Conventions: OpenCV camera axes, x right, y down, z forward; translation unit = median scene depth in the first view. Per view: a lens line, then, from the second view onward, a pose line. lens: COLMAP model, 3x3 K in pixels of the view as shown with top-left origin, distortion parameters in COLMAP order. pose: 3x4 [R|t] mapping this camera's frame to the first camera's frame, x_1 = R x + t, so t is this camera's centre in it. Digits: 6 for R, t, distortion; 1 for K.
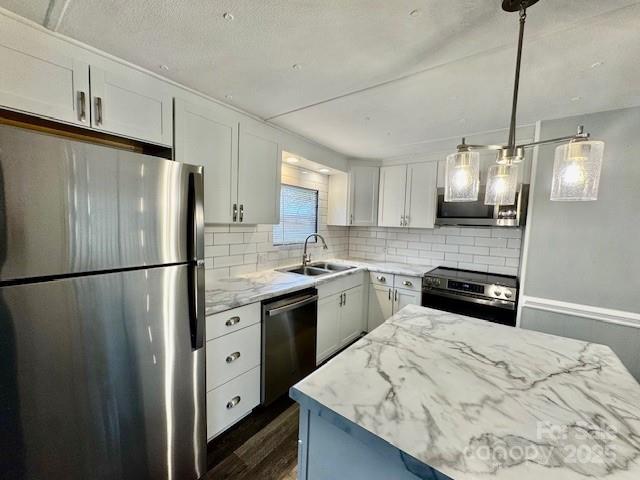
lens RADIAL K [[253.7, 0, 320.0], [0, 253.7, 240.0], [0, 0, 1]] dist [-0.000316, -0.000038]
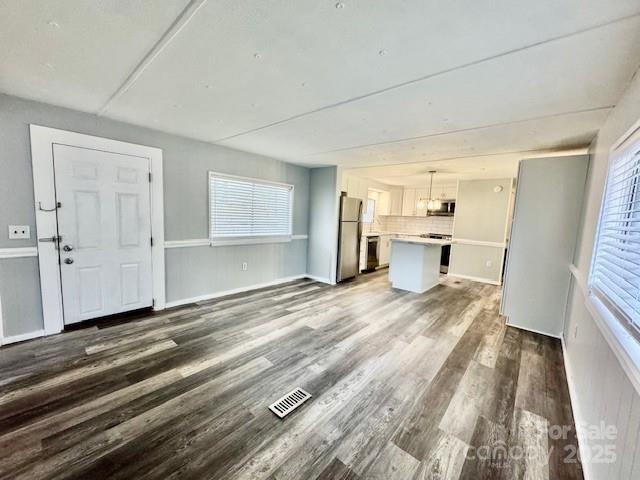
lens RADIAL K [[253.7, 0, 320.0], [0, 253.7, 240.0], [0, 0, 1]] dist [-0.000316, -0.000038]
pose [[0.997714, 0.015259, -0.065827, -1.055574], [-0.013752, 0.999634, 0.023279, 0.361452], [0.066158, -0.022320, 0.997559, -3.955341]]
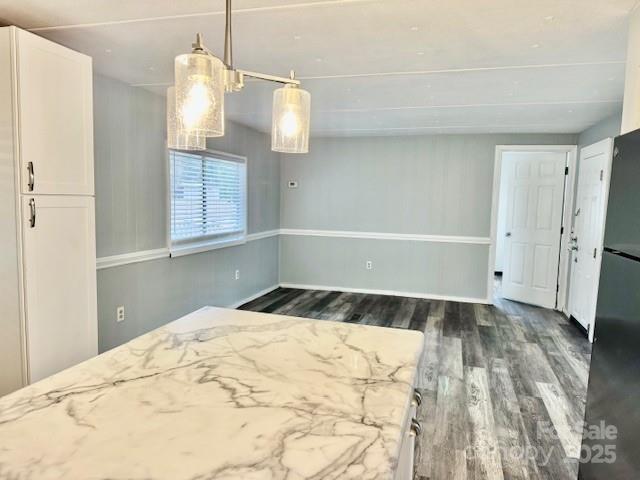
lens RADIAL K [[449.7, 0, 320.0], [0, 449.7, 240.0], [0, 0, 1]] dist [-0.000346, -0.000778]
pose [[-0.934185, -0.030999, -0.355440, 0.855893], [-0.092112, 0.983400, 0.156330, -0.099040], [0.344694, 0.178781, -0.921533, 2.116497]]
